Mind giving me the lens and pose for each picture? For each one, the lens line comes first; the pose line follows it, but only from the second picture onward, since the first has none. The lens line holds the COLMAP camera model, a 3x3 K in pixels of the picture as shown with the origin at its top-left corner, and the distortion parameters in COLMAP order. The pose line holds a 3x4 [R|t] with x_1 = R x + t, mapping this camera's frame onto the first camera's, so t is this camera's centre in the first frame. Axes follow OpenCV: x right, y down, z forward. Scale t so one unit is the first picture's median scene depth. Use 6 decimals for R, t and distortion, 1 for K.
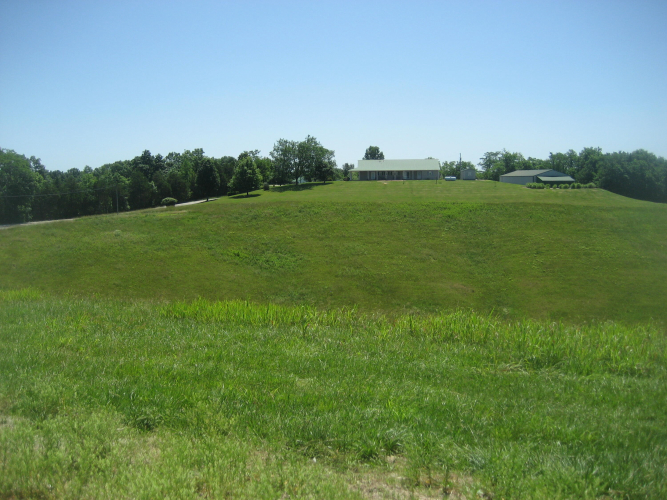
lens RADIAL K [[719.4, 0, 335.7], [0, 719.4, 254.6], [0, 0, 1]] dist [-0.063395, 0.000000]
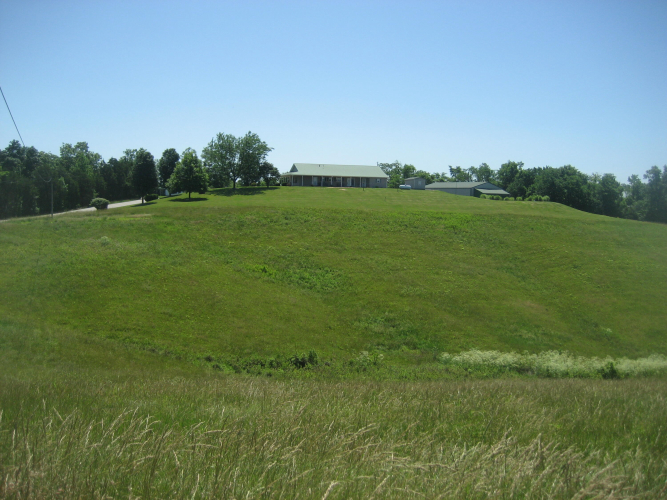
lens RADIAL K [[719.4, 0, 344.6], [0, 719.4, 247.1], [0, 0, 1]] dist [-0.063395, 0.000000]
pose [[0.940123, 0.006917, 0.340764, -0.224830], [0.004495, 0.999455, -0.032688, 0.000685], [-0.340805, 0.032263, 0.939580, 0.161193]]
